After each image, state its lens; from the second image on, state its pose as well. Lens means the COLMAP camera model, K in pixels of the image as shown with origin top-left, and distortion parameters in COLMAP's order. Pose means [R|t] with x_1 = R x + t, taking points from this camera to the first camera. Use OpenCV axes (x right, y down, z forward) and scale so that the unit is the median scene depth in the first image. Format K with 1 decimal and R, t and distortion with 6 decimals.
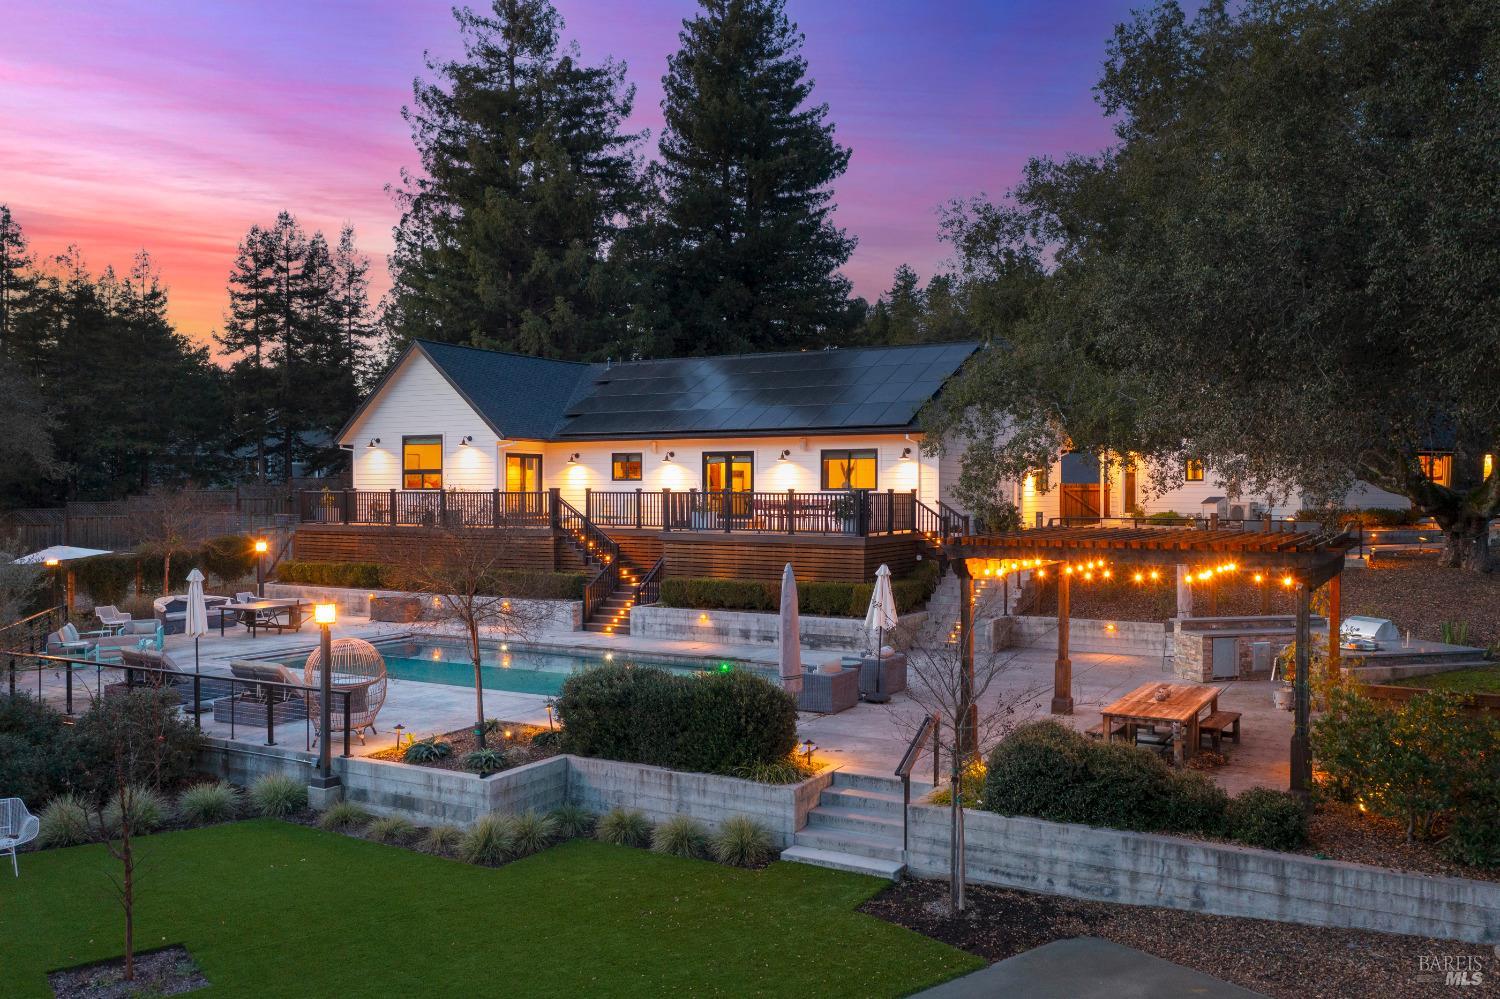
lens RADIAL K [[1212.7, 0, 750.0], [0, 1212.7, 499.5], [0, 0, 1]] dist [0.011436, -0.003900]
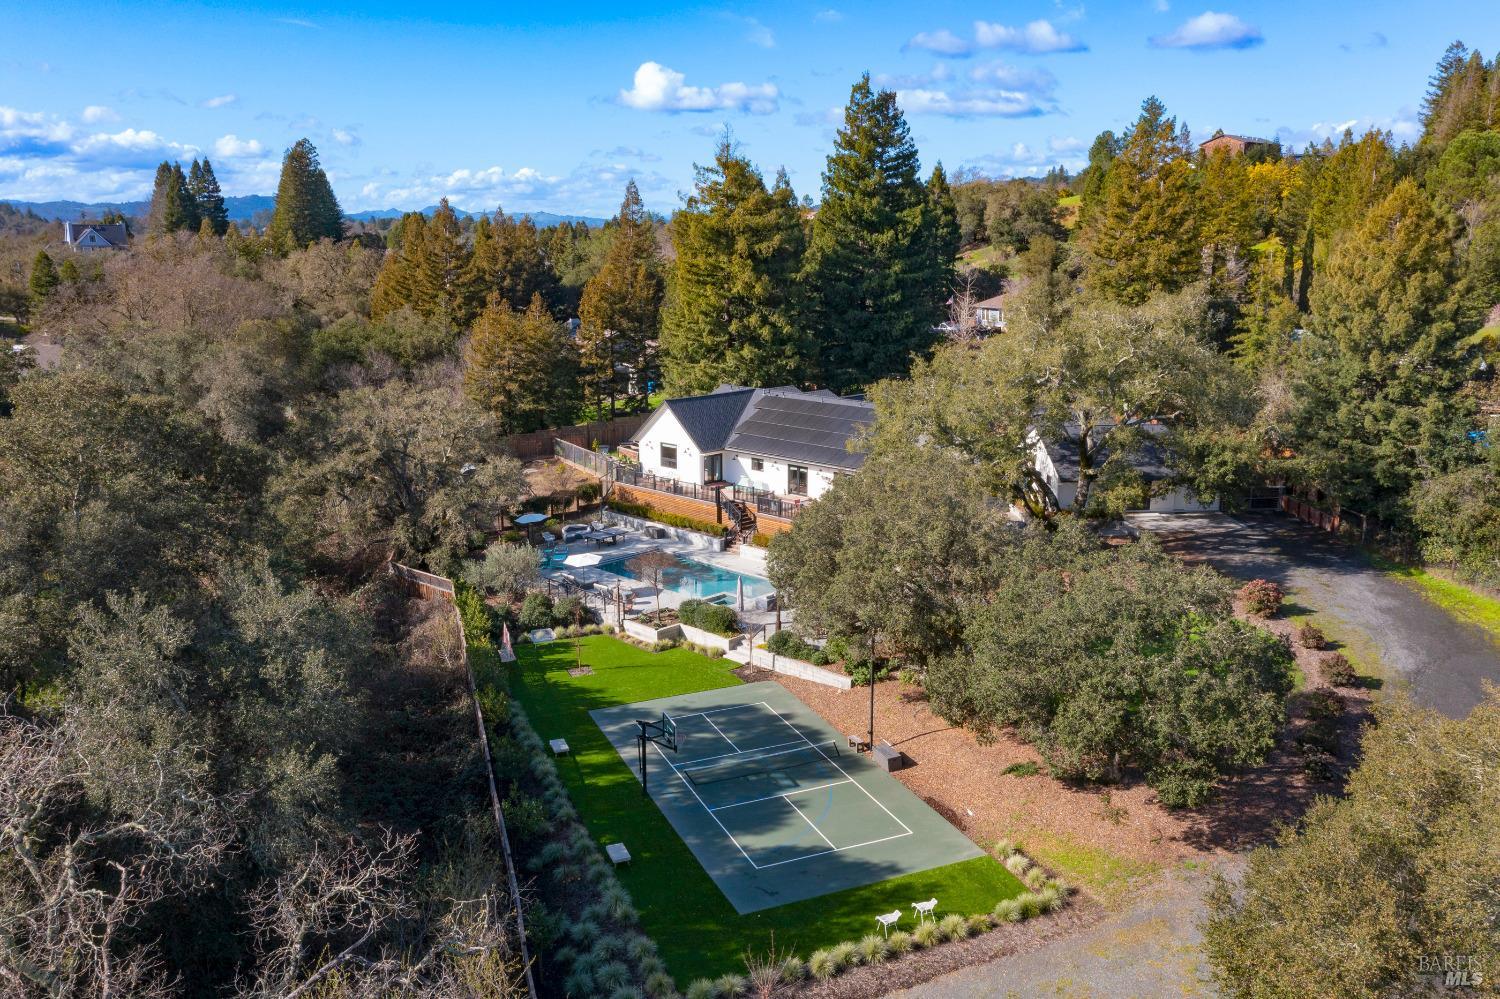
lens RADIAL K [[1212.7, 0, 750.0], [0, 1212.7, 499.5], [0, 0, 1]] dist [0.011436, -0.003900]
pose [[0.966801, 0.055348, -0.249464, 0.361766], [-0.001747, 0.977669, 0.210145, -0.354377], [0.255524, -0.202733, 0.945308, -0.895100]]
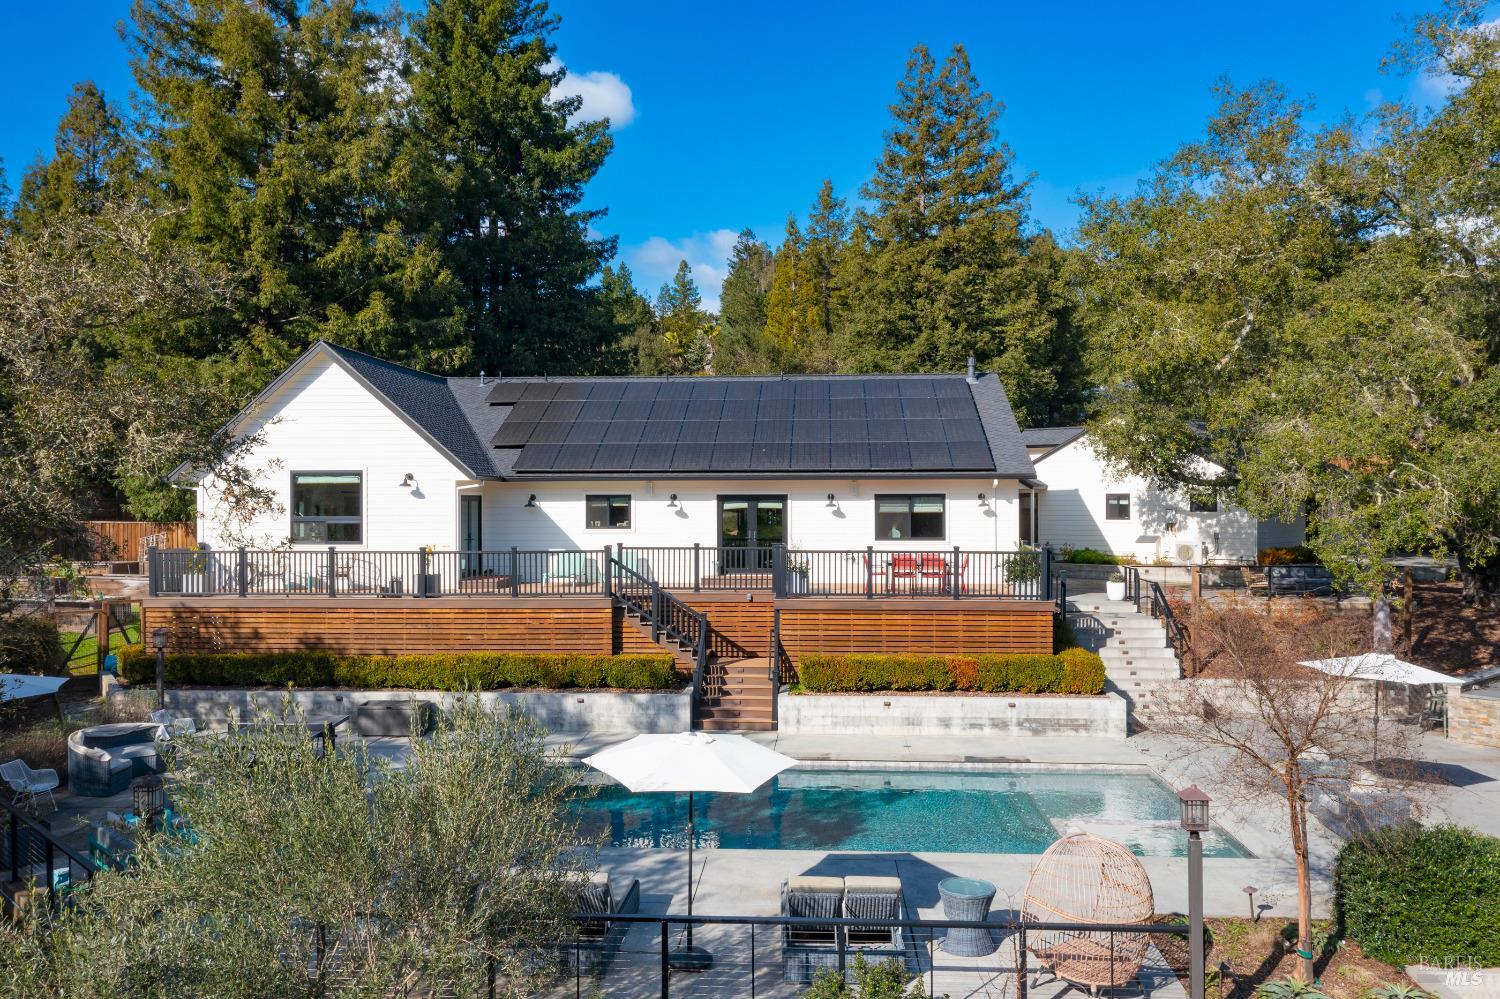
lens RADIAL K [[1201.5, 0, 750.0], [0, 1201.5, 499.5], [0, 0, 1]] dist [0.014297, -0.002701]
pose [[0.901111, -0.004107, 0.433570, -0.307985], [0.007841, 0.999946, -0.006825, -0.024314], [-0.433518, 0.009549, 0.901094, 0.197153]]
